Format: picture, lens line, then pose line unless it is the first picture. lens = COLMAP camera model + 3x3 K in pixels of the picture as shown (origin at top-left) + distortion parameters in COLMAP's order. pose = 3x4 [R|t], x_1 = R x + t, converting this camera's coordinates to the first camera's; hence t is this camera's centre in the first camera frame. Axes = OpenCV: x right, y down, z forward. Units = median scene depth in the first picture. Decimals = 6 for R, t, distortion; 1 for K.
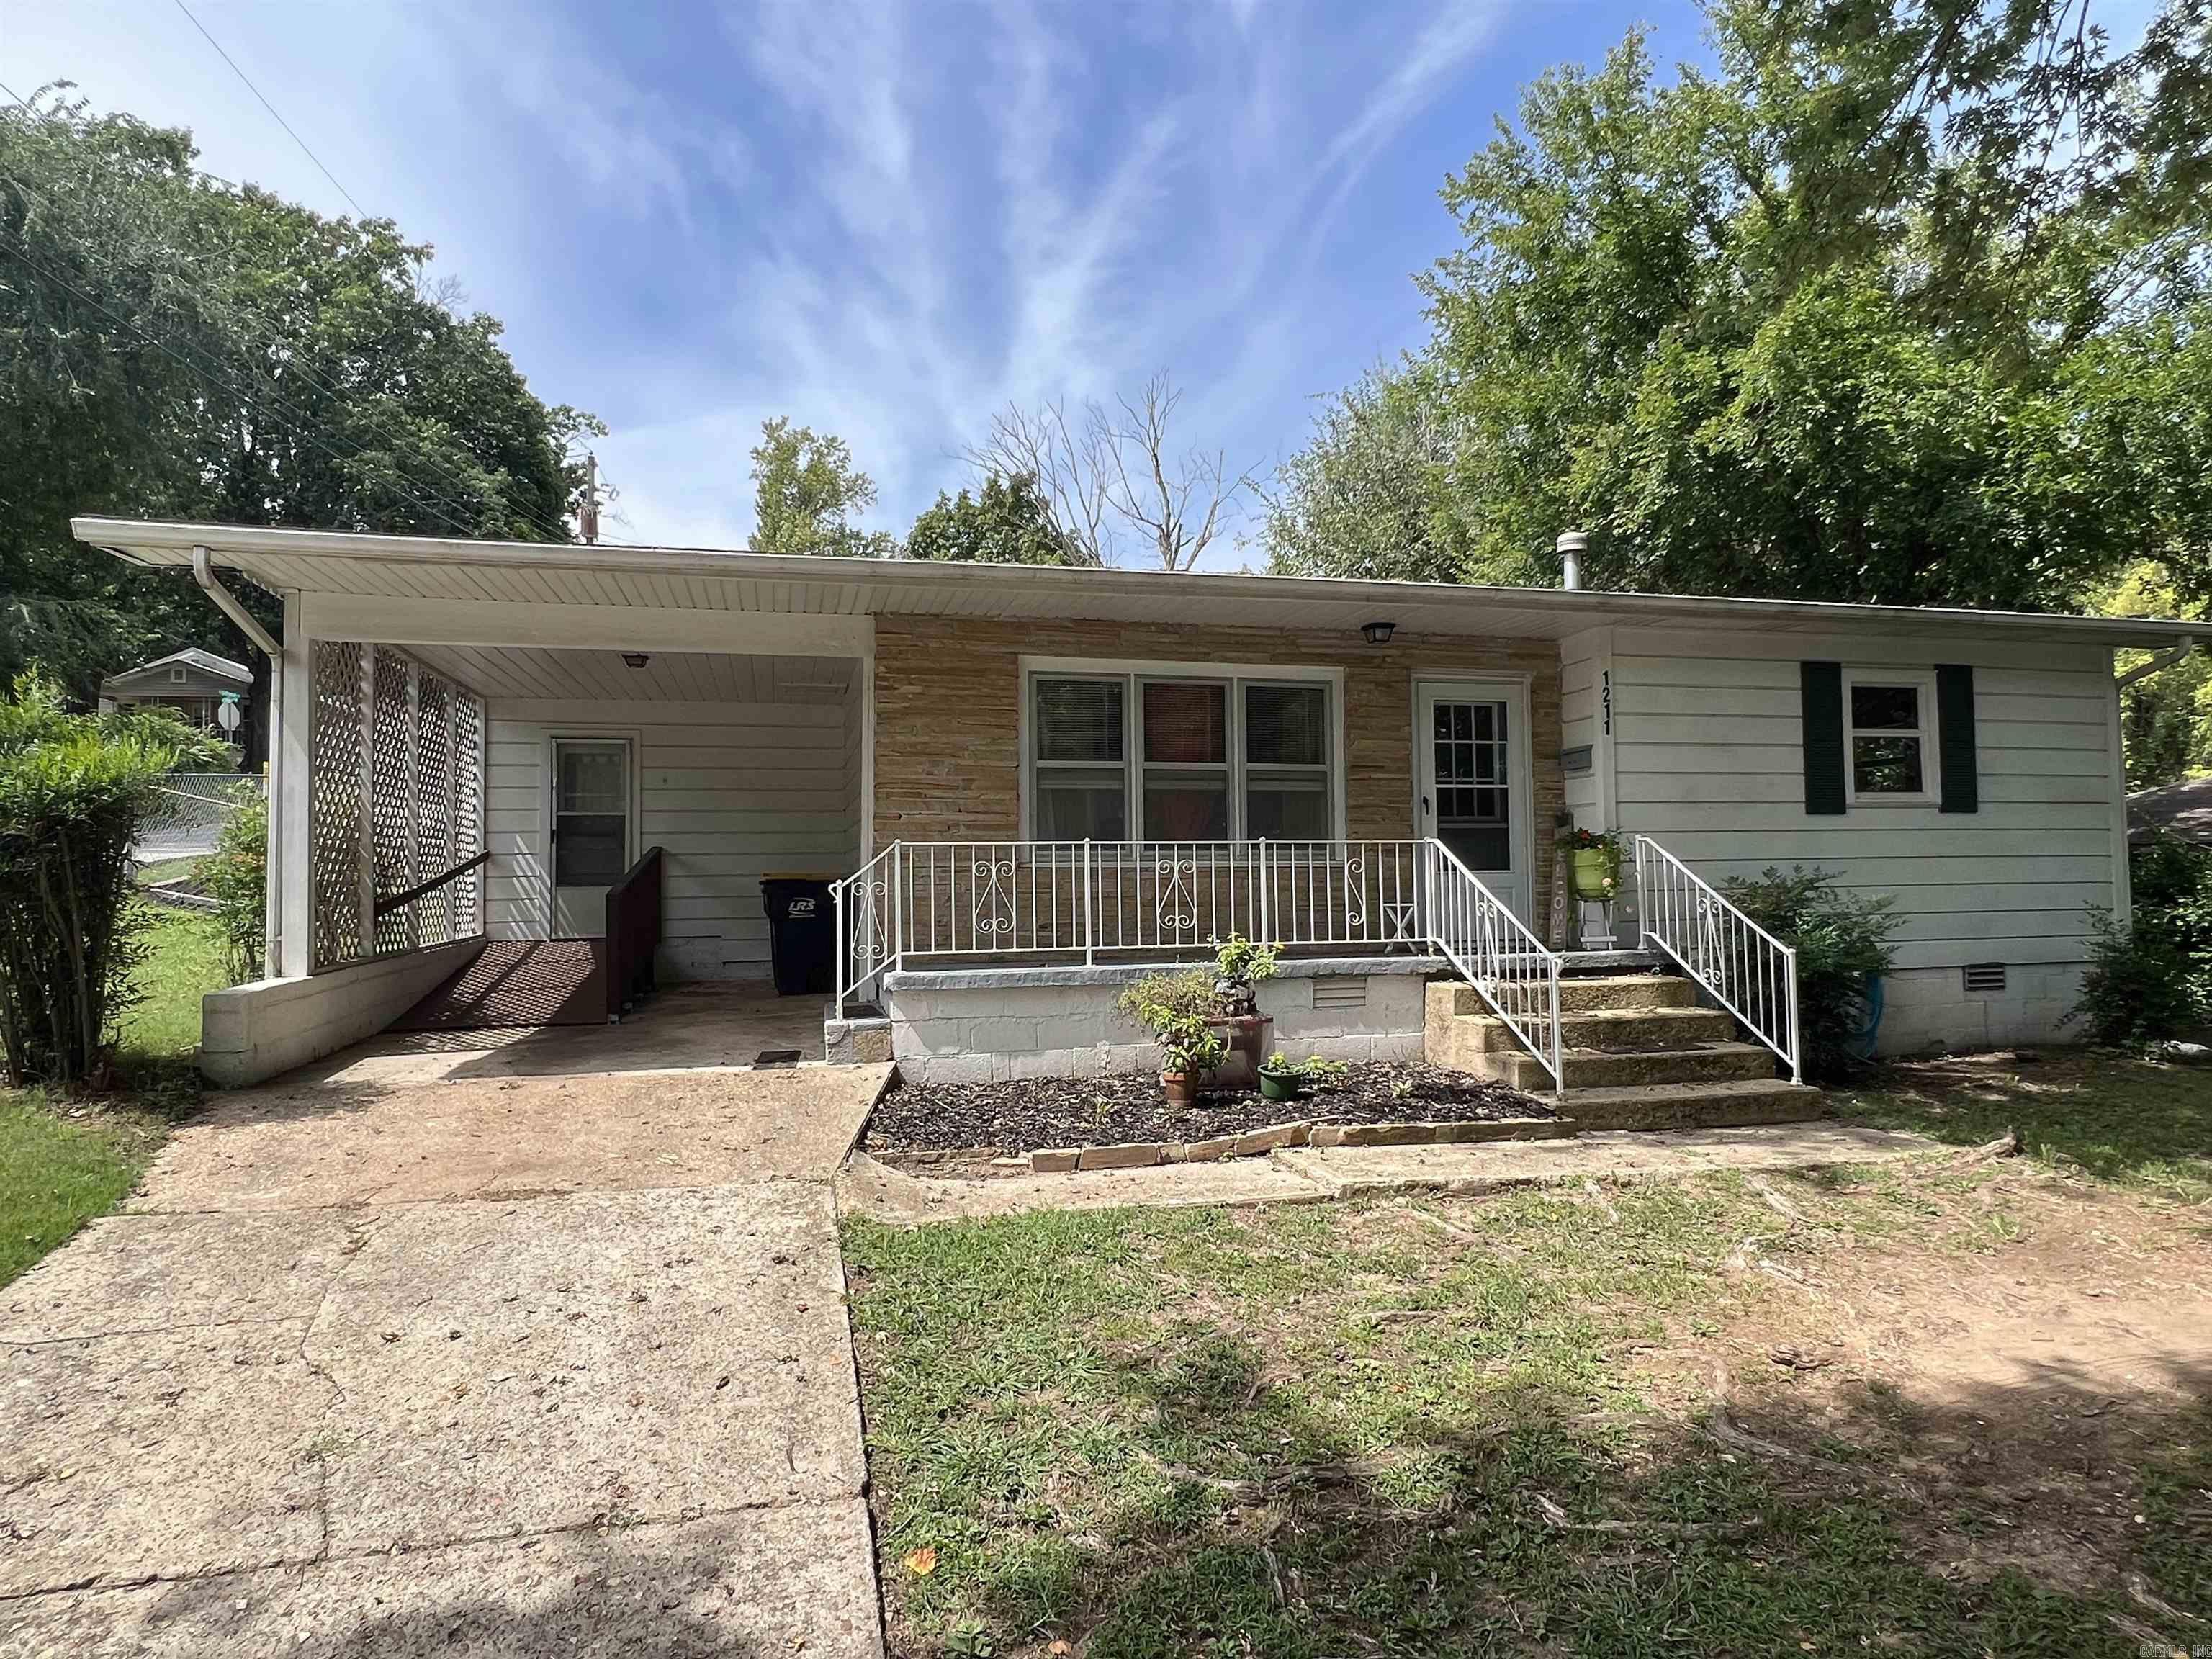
lens RADIAL K [[1313.4, 0, 1106.0], [0, 1313.4, 829.5], [0, 0, 1]] dist [0.002806, 0.000878]
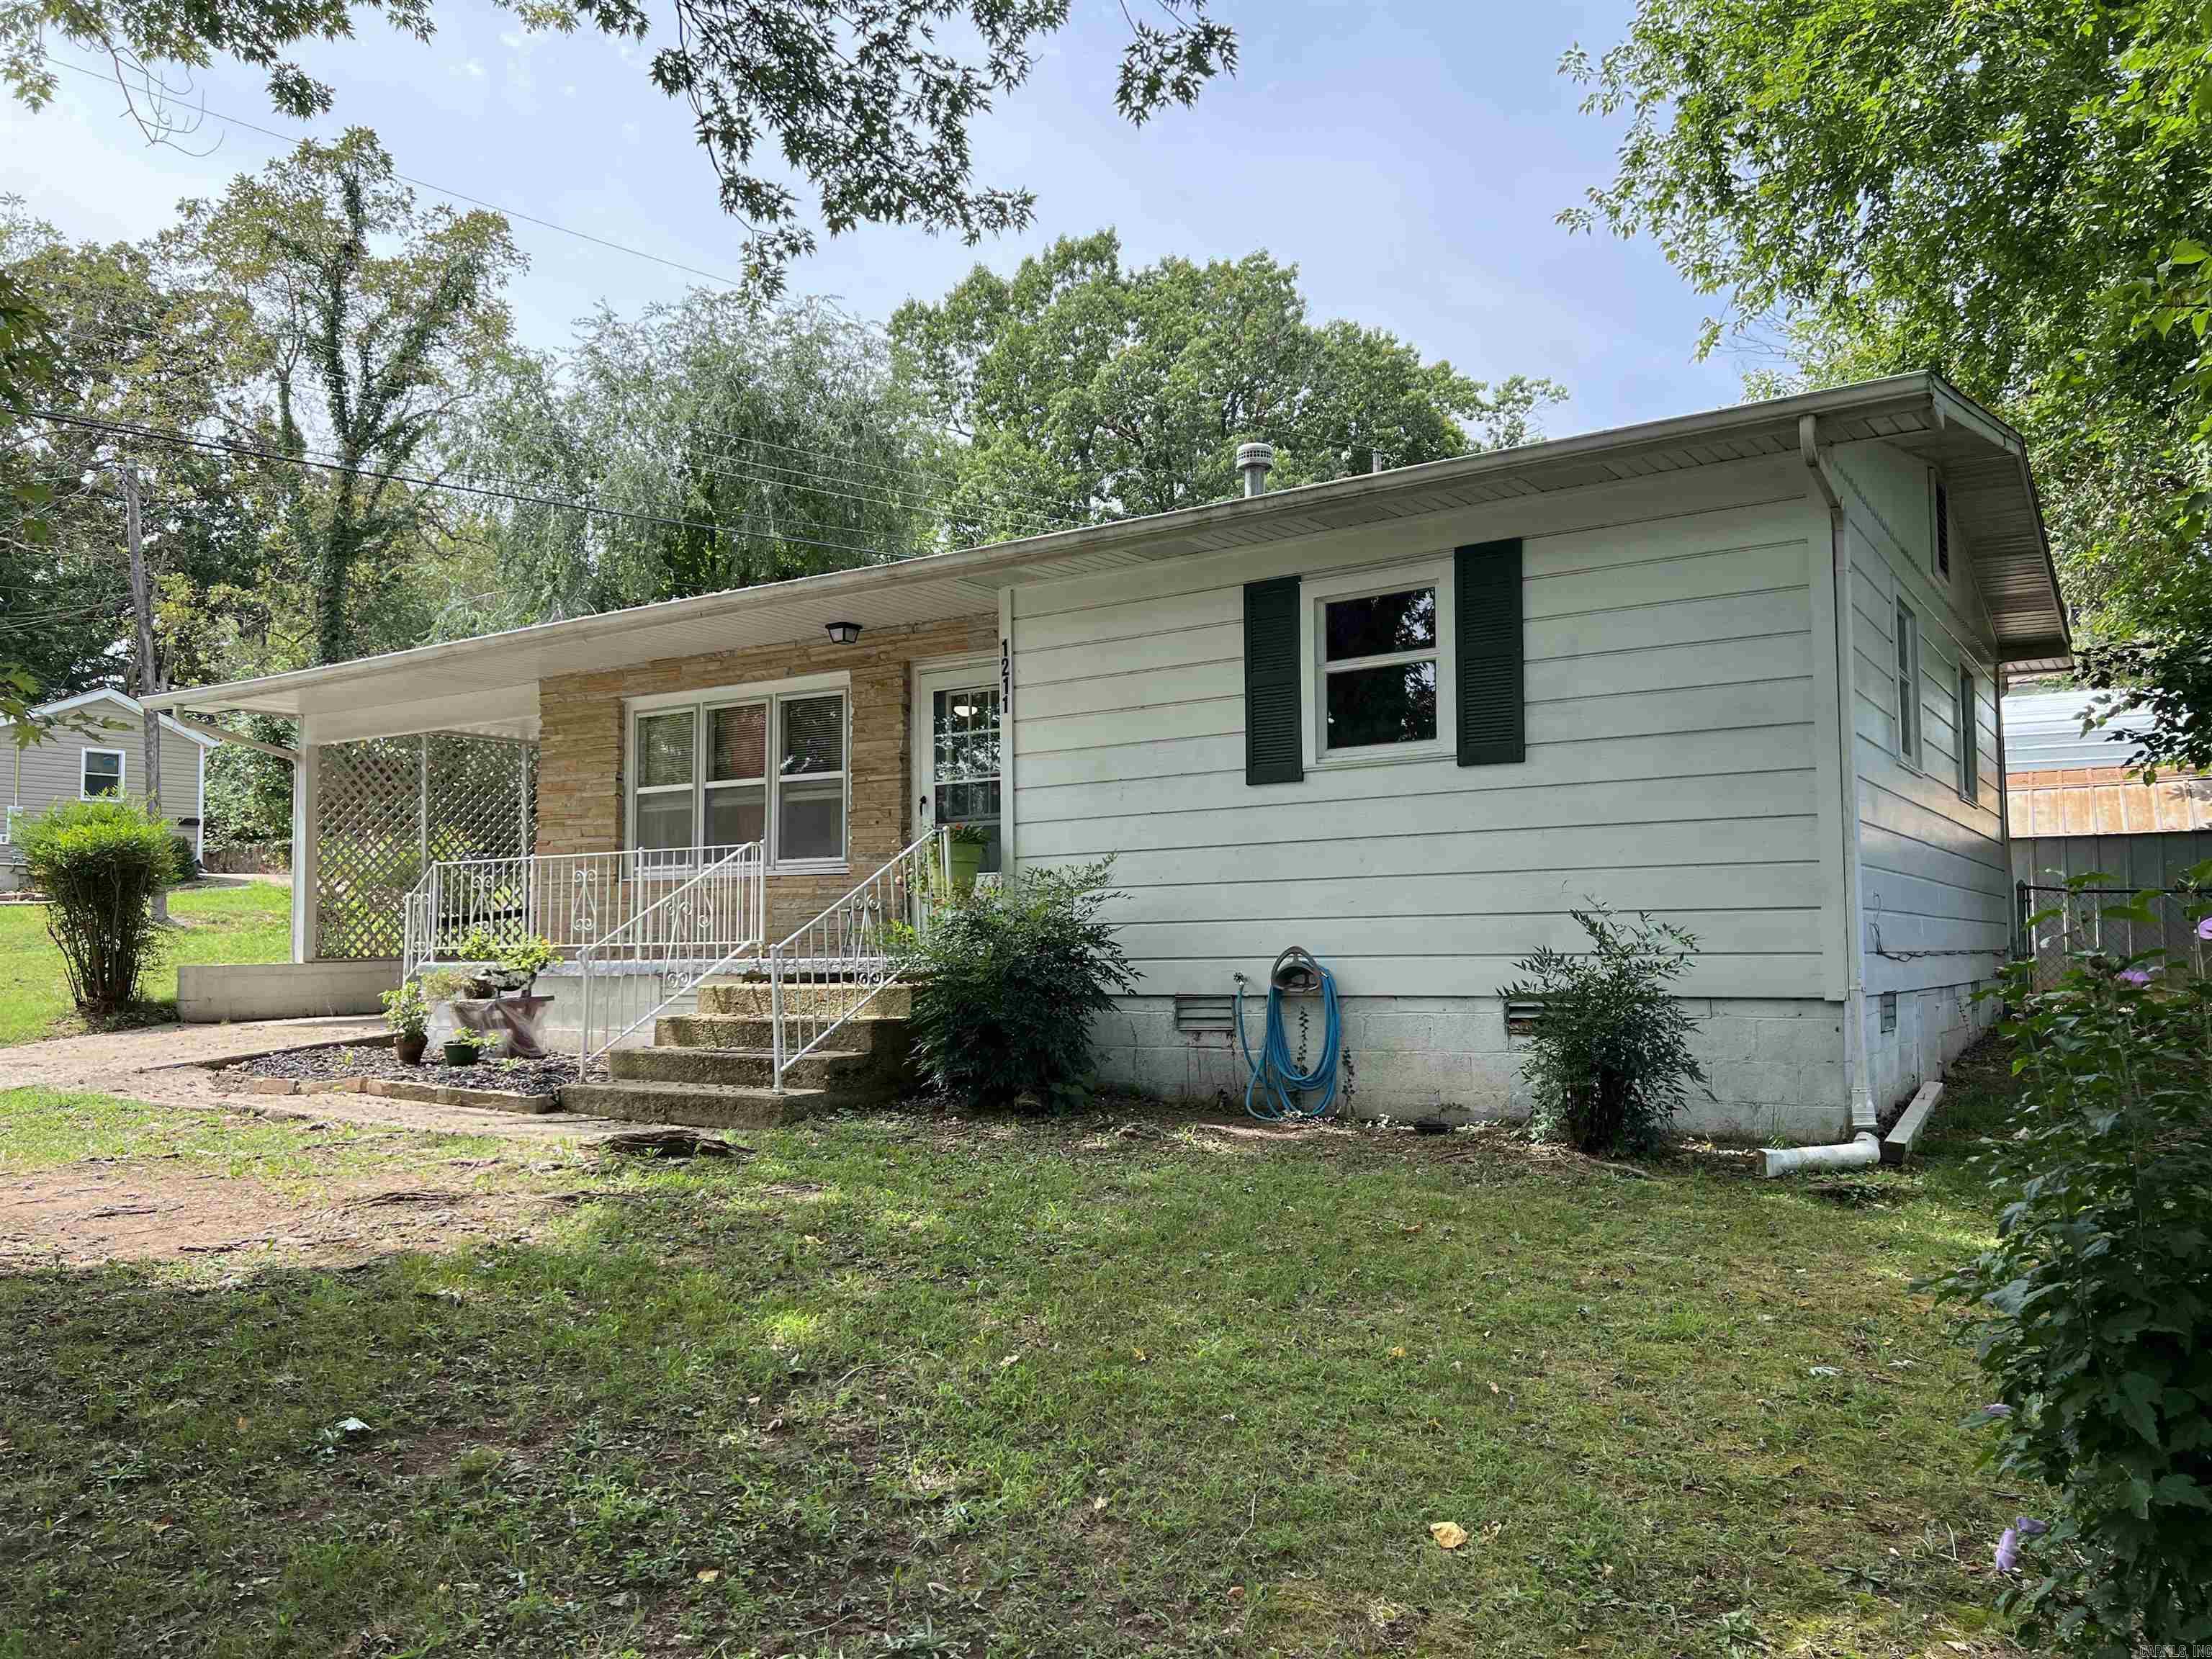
lens RADIAL K [[1642.1, 0, 1106.0], [0, 1642.1, 829.5], [0, 0, 1]] dist [0.083343, -0.107008]
pose [[0.633934, -0.044886, -0.772084, 1.203734], [0.042268, 0.998833, -0.023363, 0.032324], [0.772231, -0.017824, 0.635091, 0.330205]]
